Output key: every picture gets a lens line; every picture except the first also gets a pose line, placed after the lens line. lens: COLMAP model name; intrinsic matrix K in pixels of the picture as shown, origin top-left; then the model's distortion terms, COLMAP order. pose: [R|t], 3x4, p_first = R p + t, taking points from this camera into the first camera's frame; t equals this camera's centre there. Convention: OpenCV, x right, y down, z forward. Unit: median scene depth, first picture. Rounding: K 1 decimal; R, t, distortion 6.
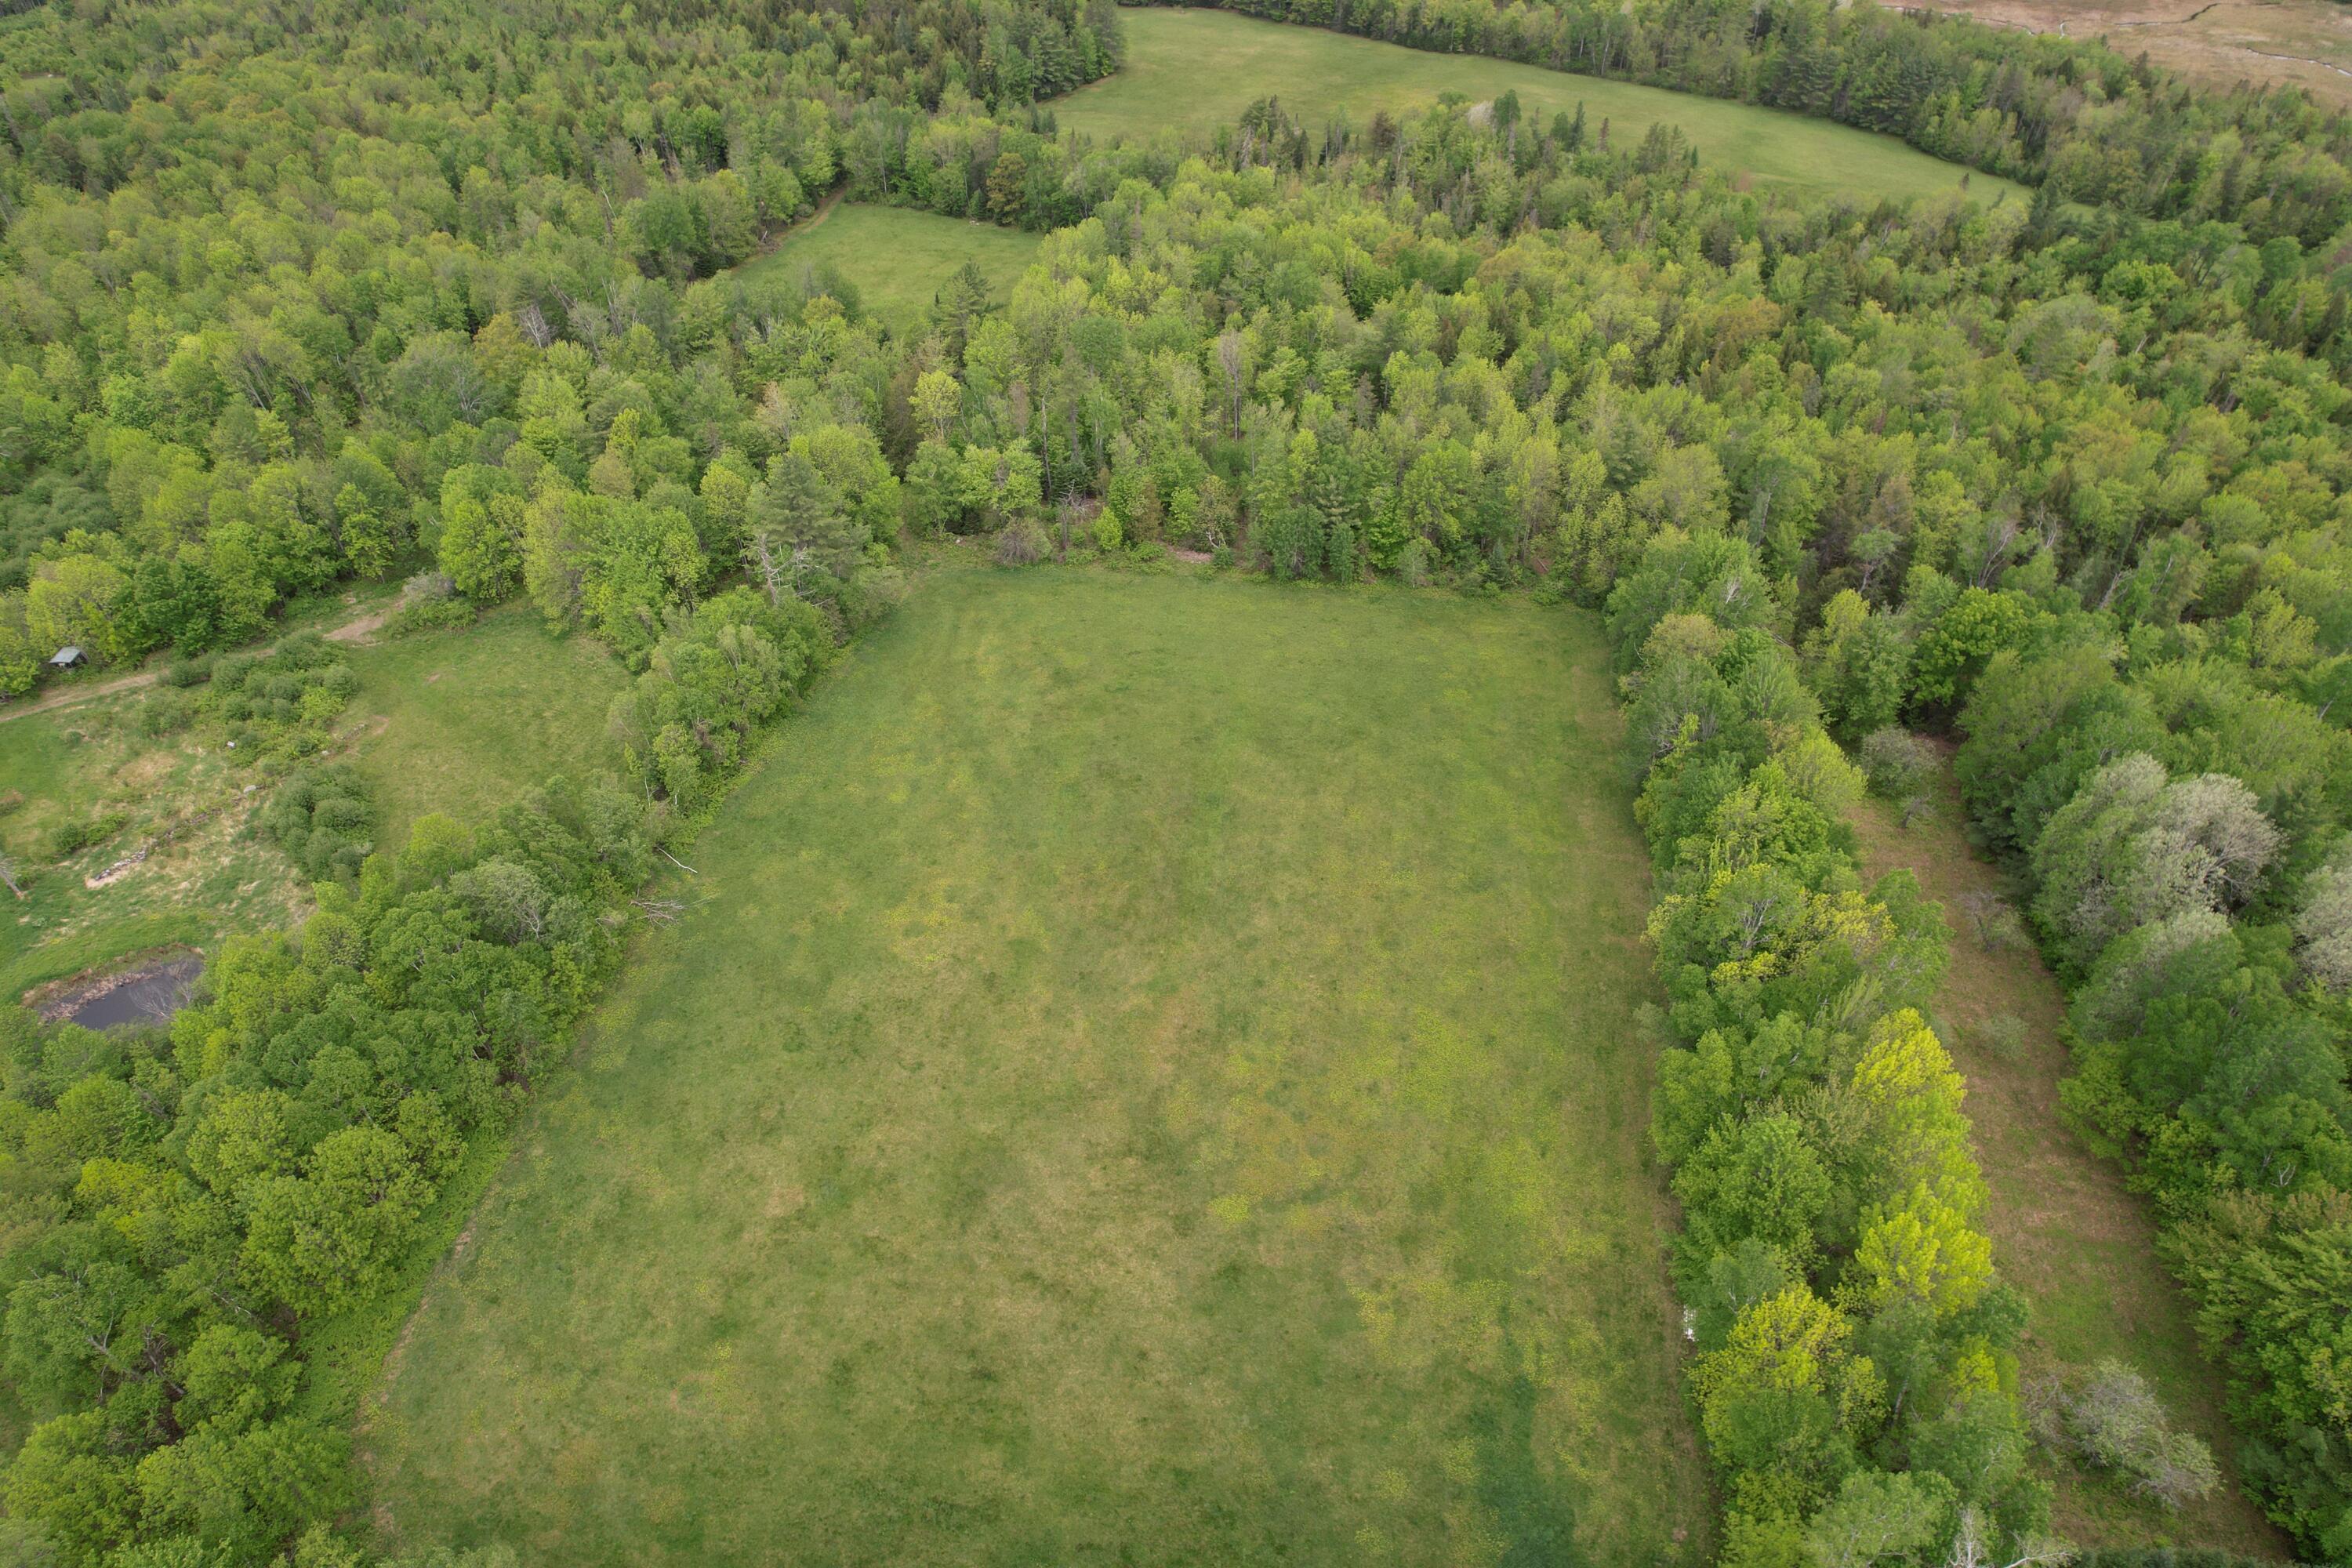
lens RADIAL K [[1510.5, 0, 1172.3], [0, 1510.5, 789.8], [0, 0, 1]] dist [-0.082182, 0.071793]
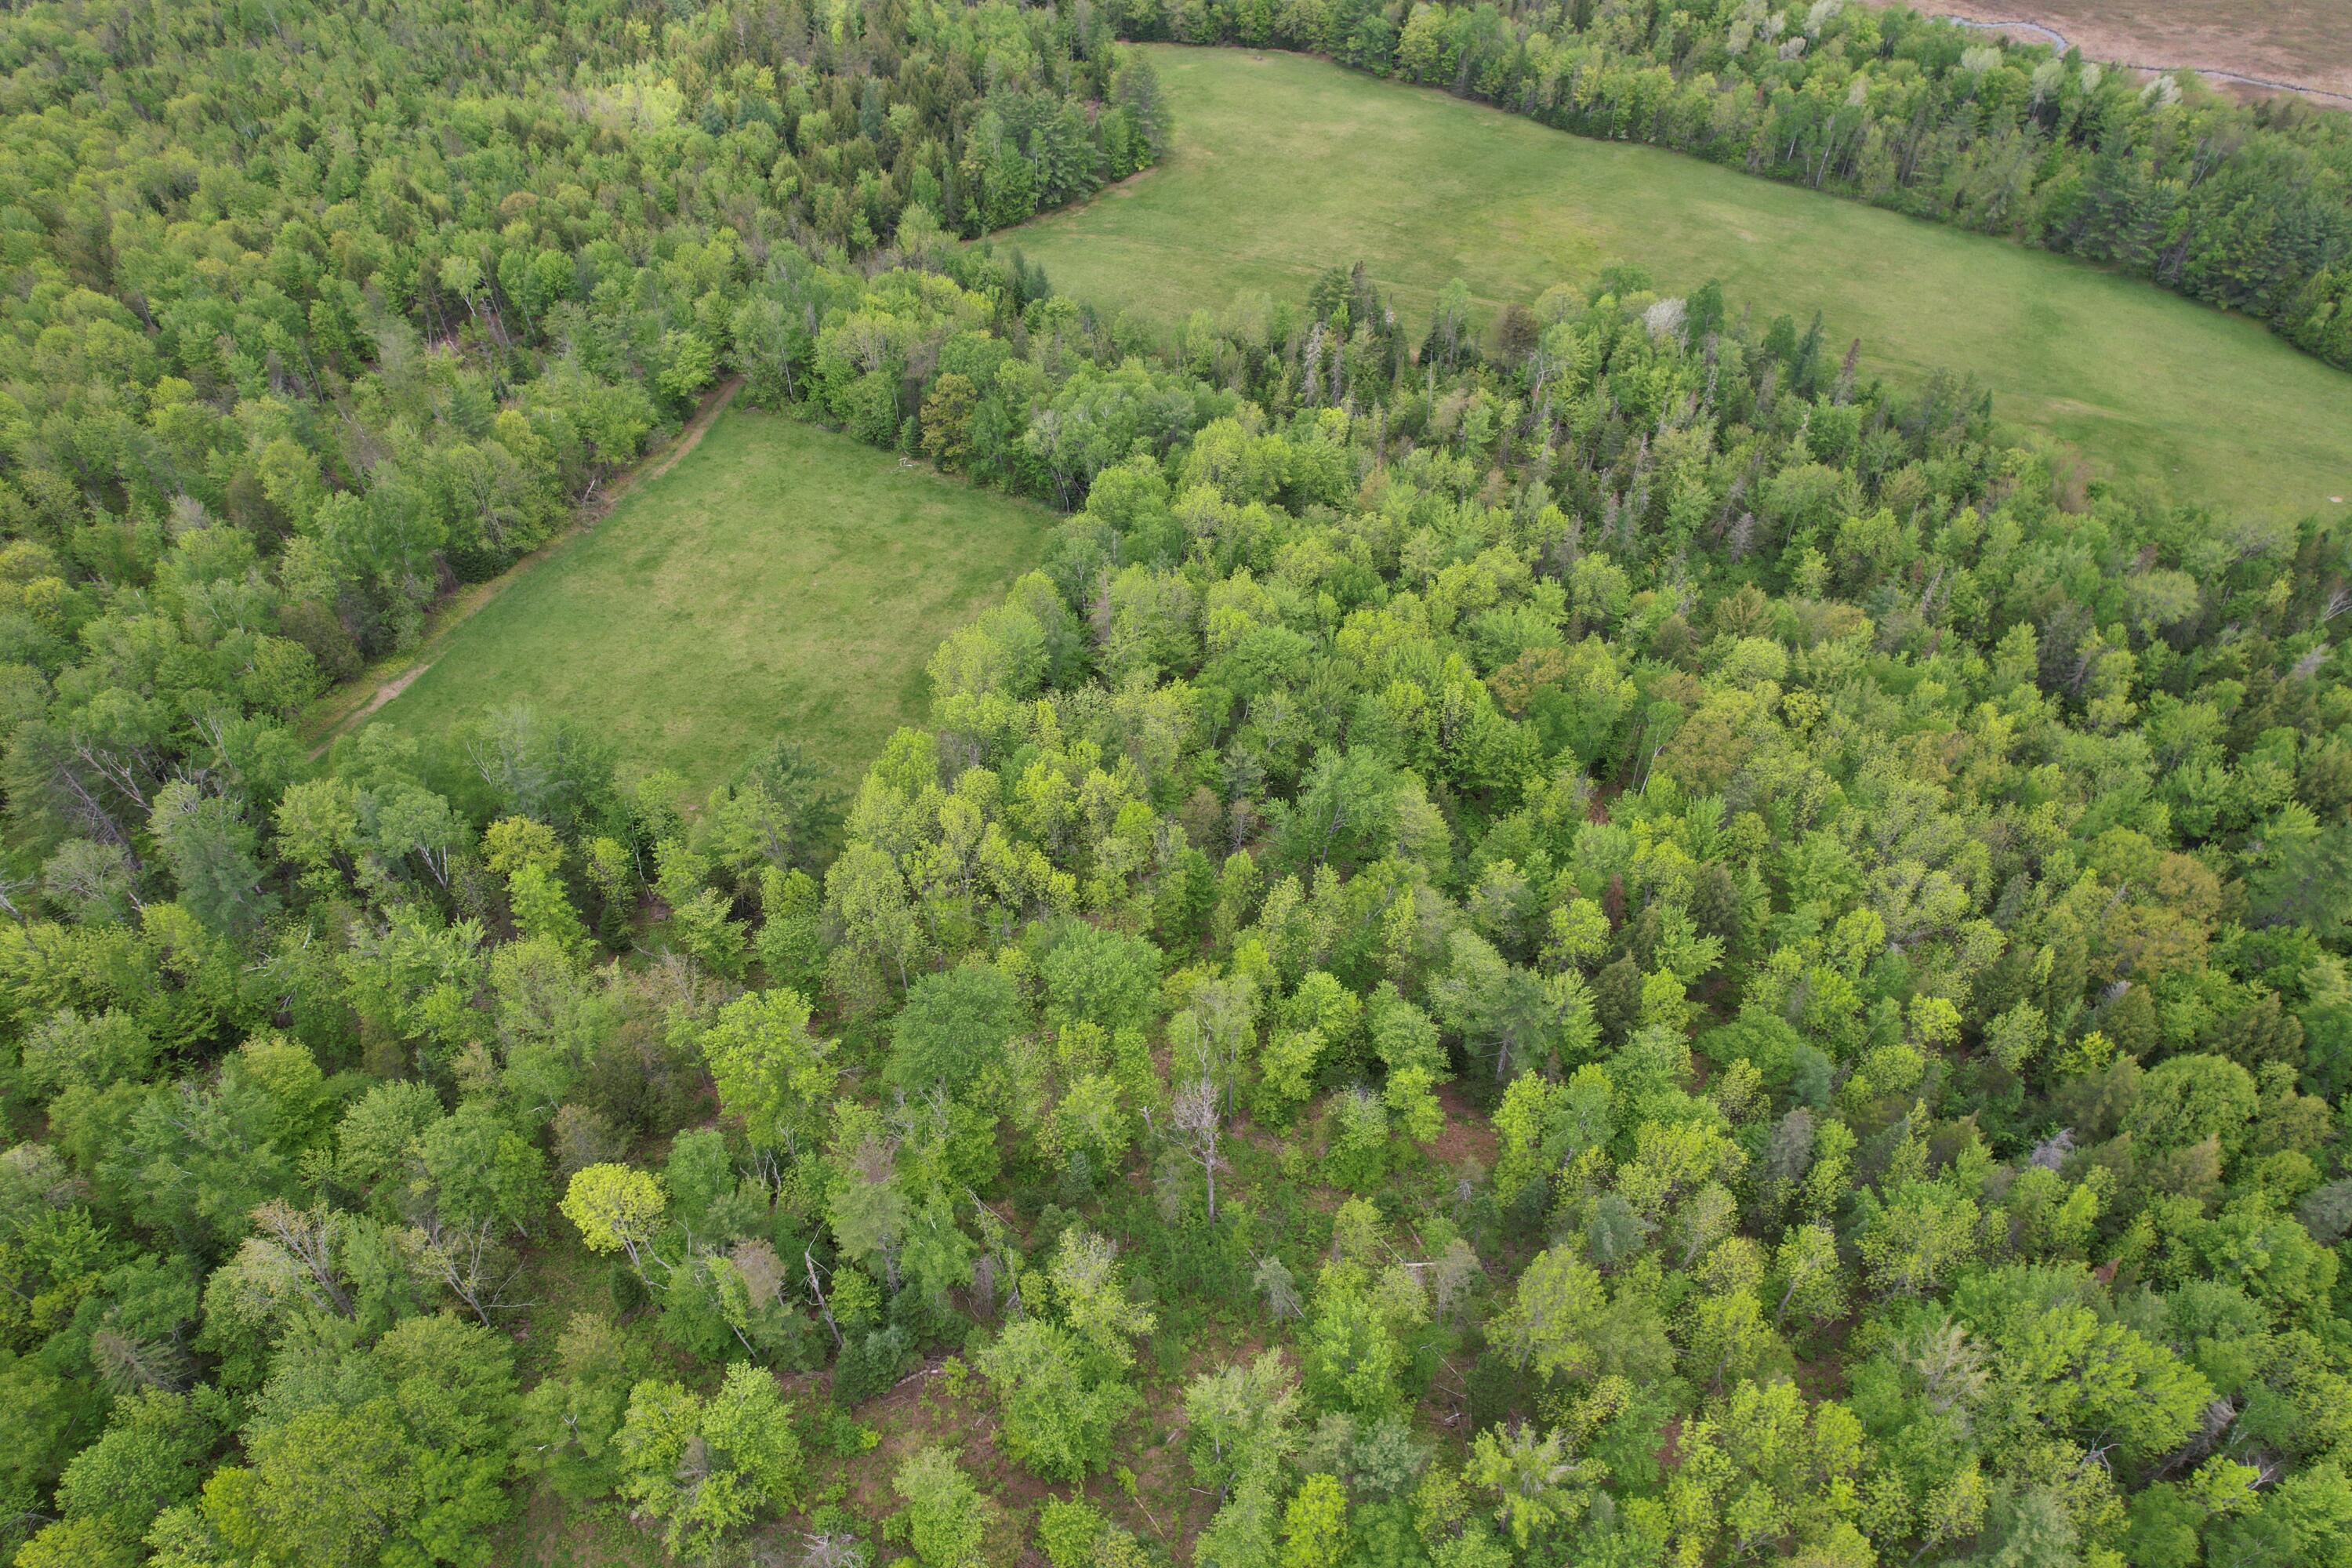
lens RADIAL K [[1527.4, 0, 1173.1], [0, 1527.4, 779.1], [0, 0, 1]] dist [-0.083008, 0.075529]
pose [[0.997400, 0.052115, -0.049766, 0.026779], [-0.050209, 0.997985, 0.038807, -0.227500], [0.051689, -0.036207, 0.998007, 0.261847]]
